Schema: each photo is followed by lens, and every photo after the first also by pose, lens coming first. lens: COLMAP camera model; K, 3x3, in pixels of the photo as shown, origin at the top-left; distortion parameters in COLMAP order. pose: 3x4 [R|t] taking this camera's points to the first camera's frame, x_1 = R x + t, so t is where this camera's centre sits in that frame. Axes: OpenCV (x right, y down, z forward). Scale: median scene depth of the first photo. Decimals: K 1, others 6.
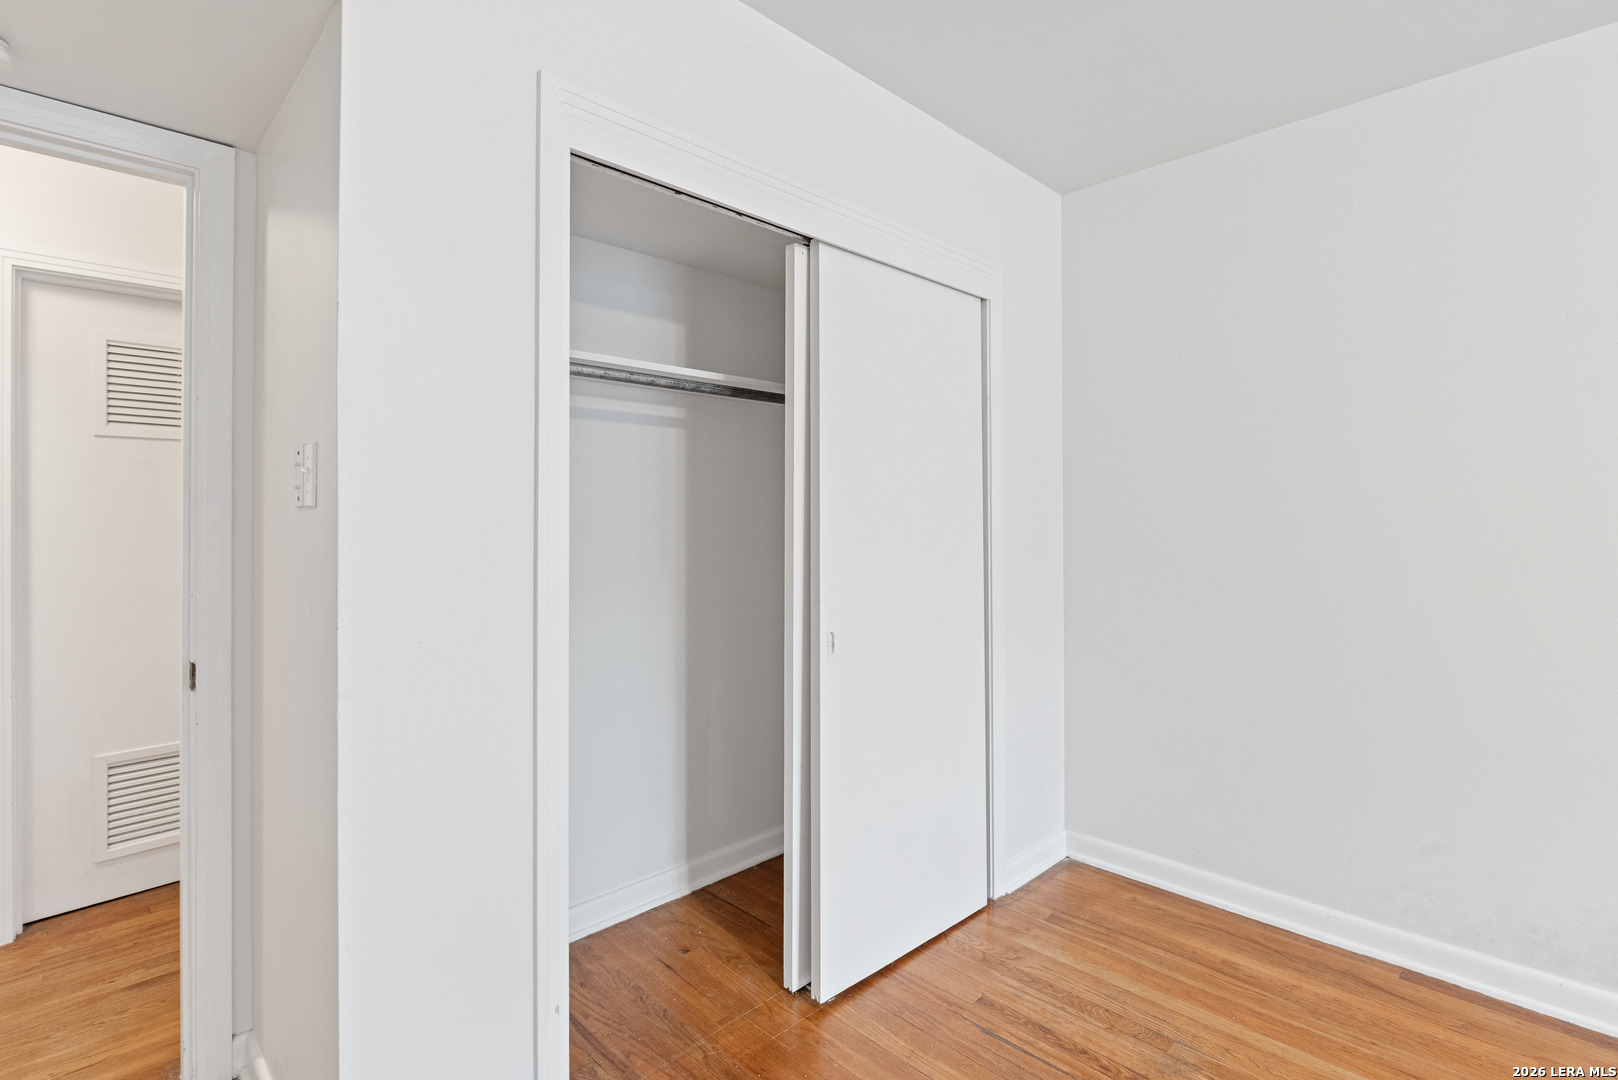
lens RADIAL K [[778.4, 0, 808.2], [0, 778.4, 510.3], [0, 0, 1]] dist [0.000042, -0.000248]
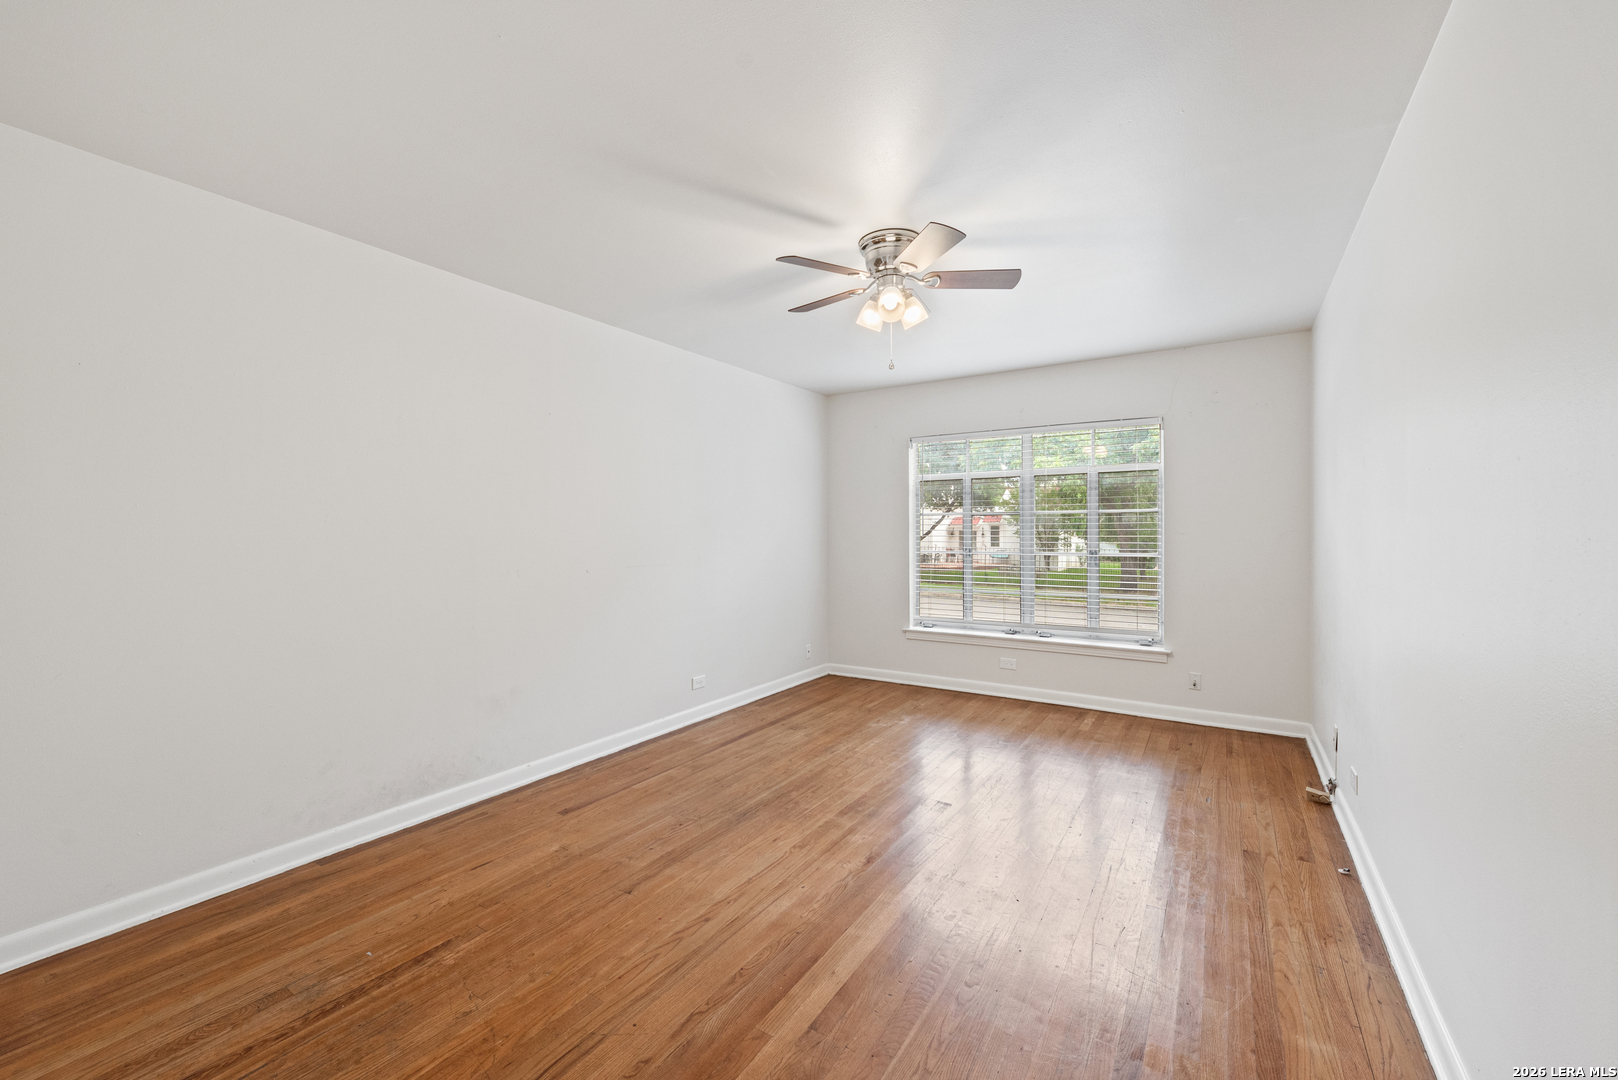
lens RADIAL K [[653.3, 0, 809.0], [0, 653.3, 540.0], [0, 0, 1]] dist [-0.000437, -0.000070]
pose [[-0.222739, -0.006255, 0.974858, -0.590969], [-0.006442, 0.999967, 0.004944, -0.001510], [-0.974857, -0.005178, -0.222772, 0.406441]]
